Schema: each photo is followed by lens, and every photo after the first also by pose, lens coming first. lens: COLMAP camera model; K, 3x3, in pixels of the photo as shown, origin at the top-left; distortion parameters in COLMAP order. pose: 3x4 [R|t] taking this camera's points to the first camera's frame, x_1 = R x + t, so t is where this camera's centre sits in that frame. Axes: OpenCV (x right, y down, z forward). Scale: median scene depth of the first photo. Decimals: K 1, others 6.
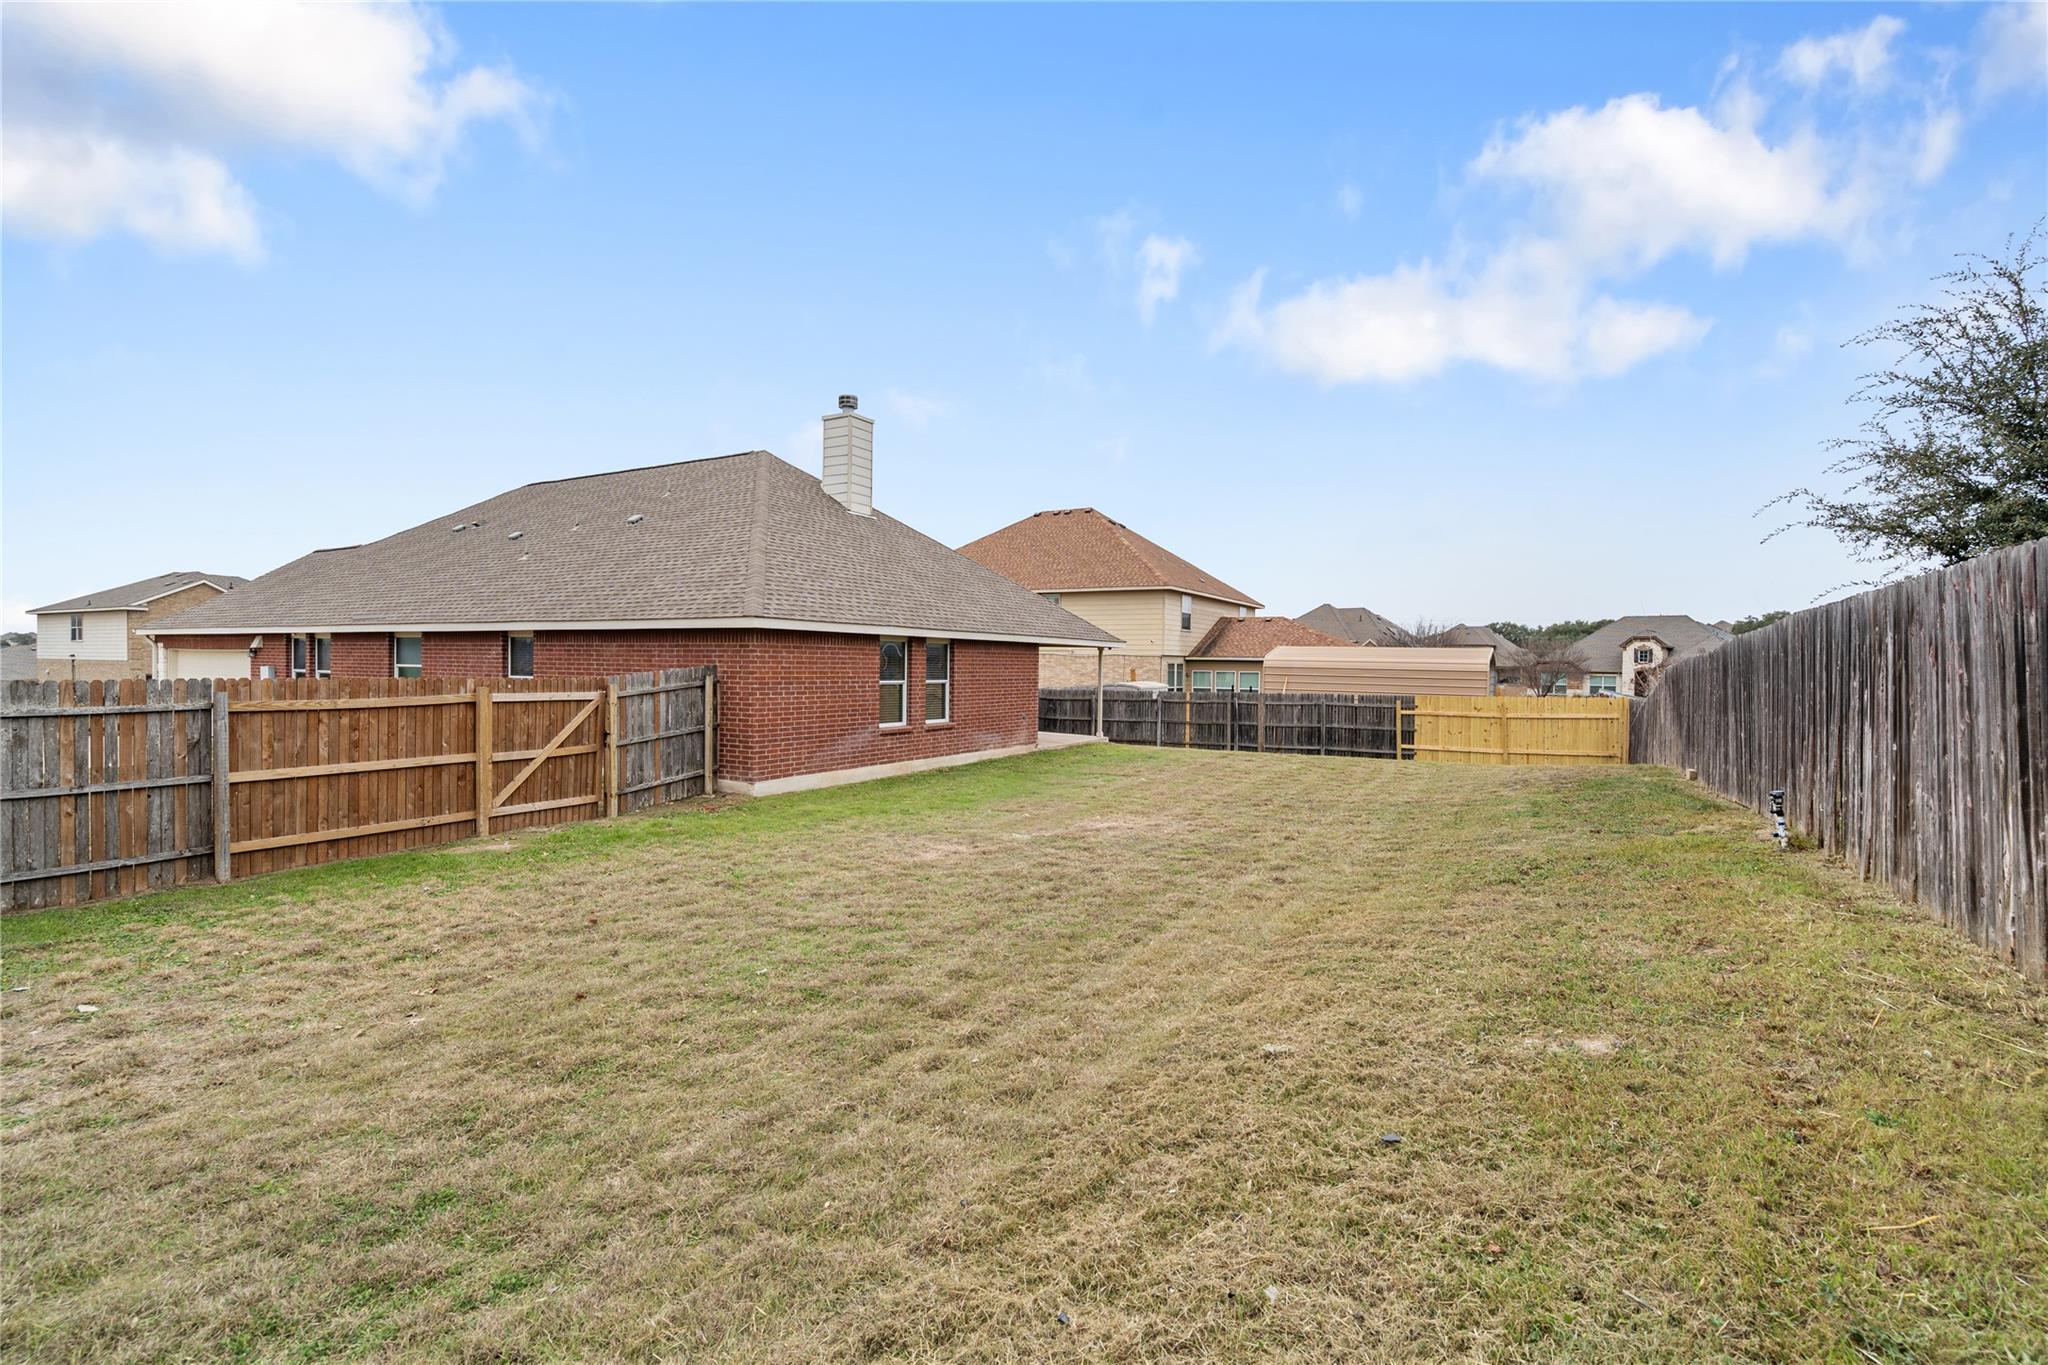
lens RADIAL K [[927.9, 0, 1024.0], [0, 927.9, 682.5], [0, 0, 1]] dist [-0.003987, -0.000032]
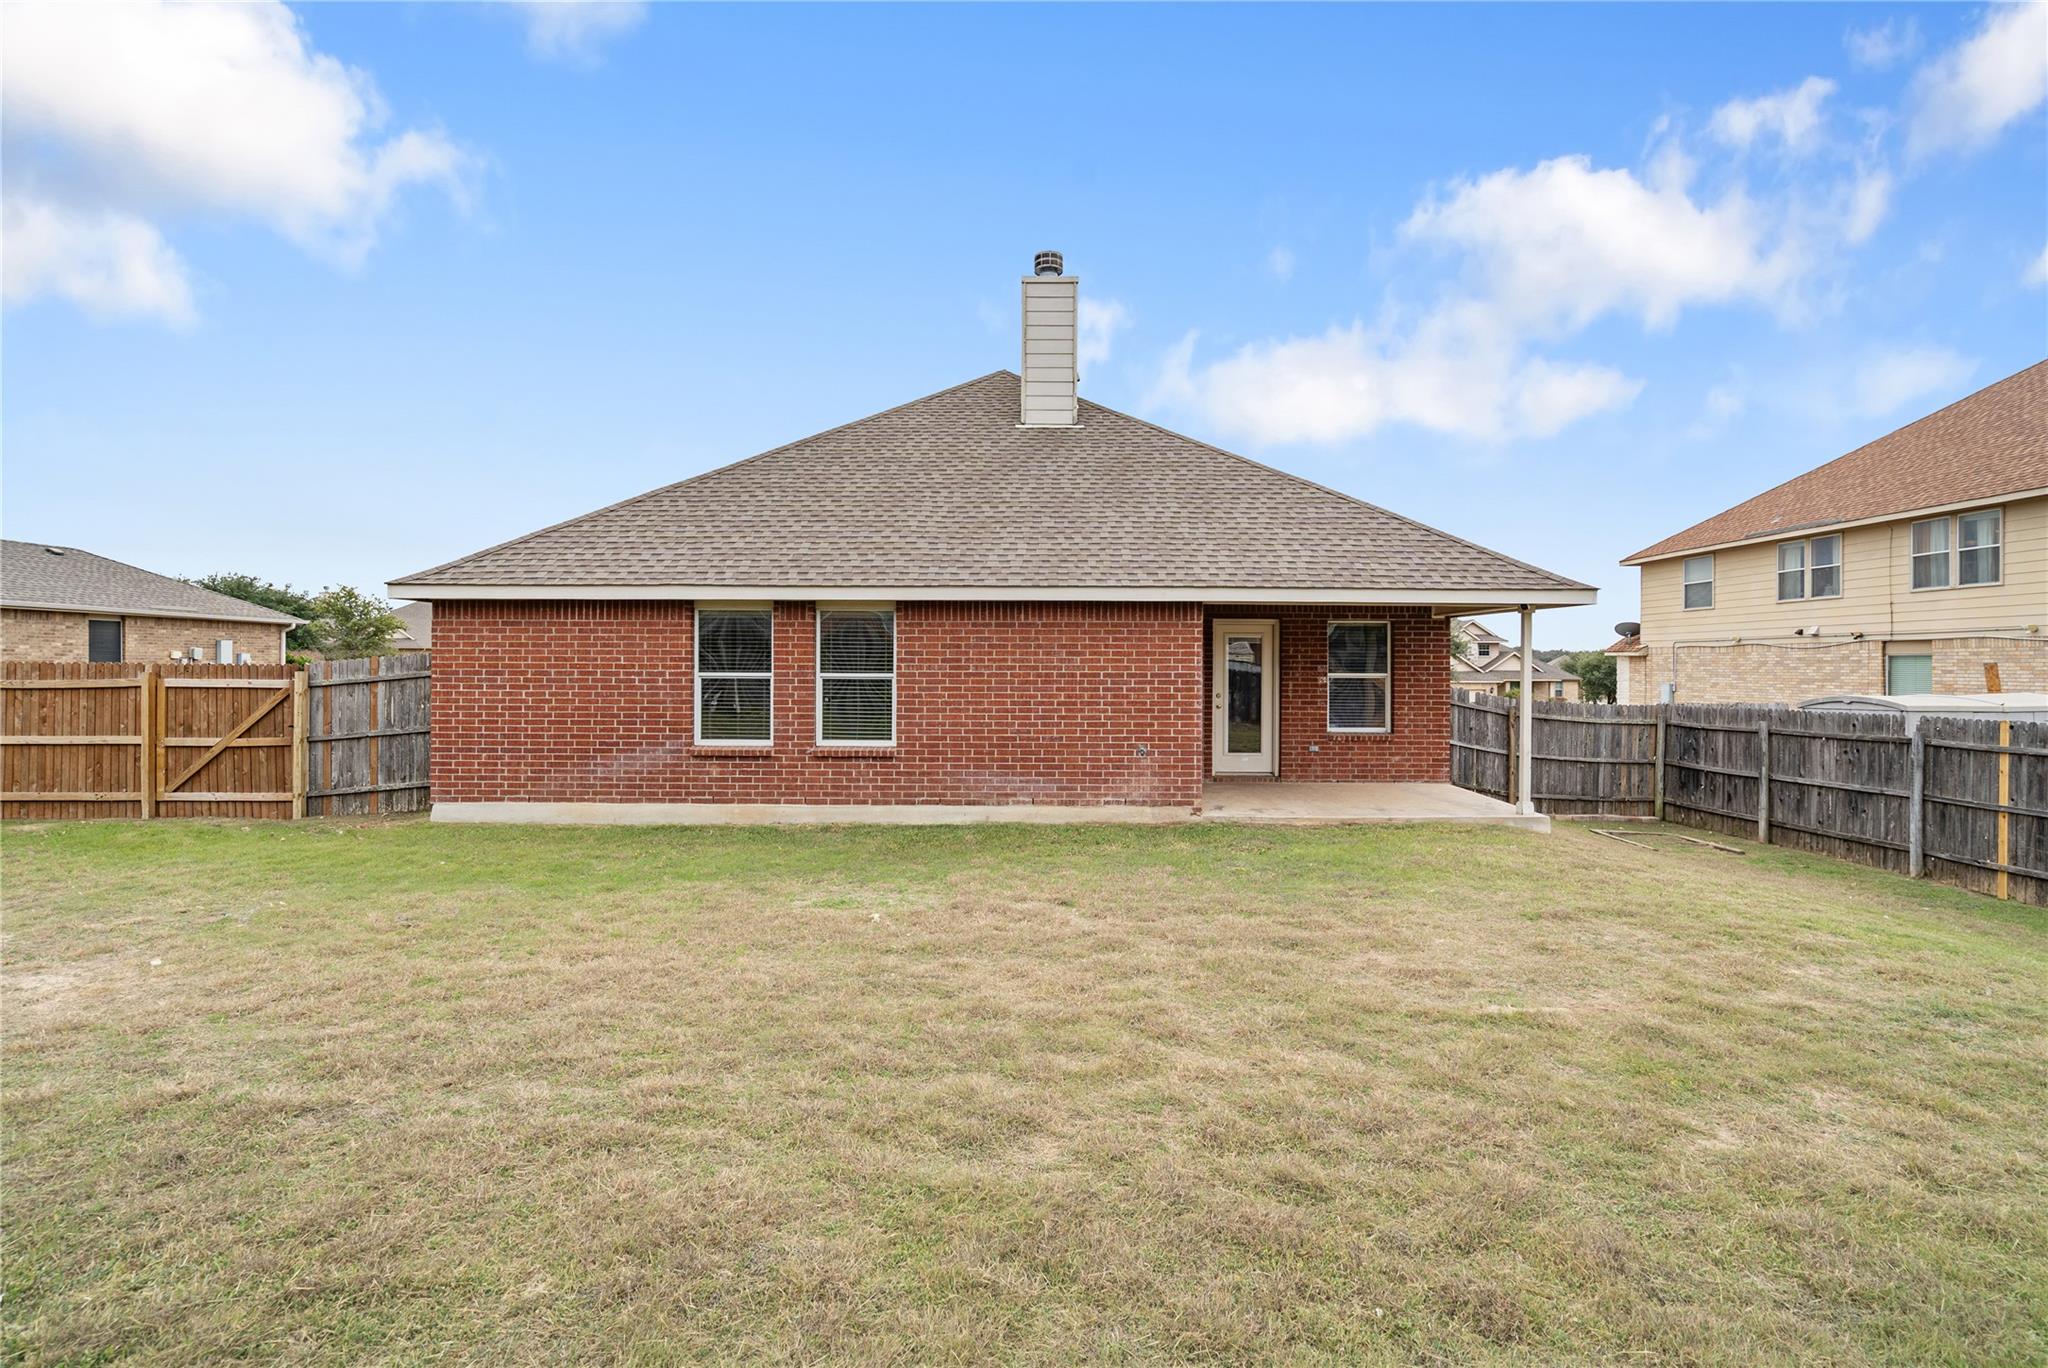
lens RADIAL K [[899.1, 0, 1024.0], [0, 899.1, 684.0], [0, 0, 1]] dist [0.001177, -0.000030]
pose [[0.495522, 0.006618, -0.868570, 0.610685], [-0.015099, 0.999886, -0.000996, 0.004306], [0.868464, 0.013608, 0.495565, 1.095107]]
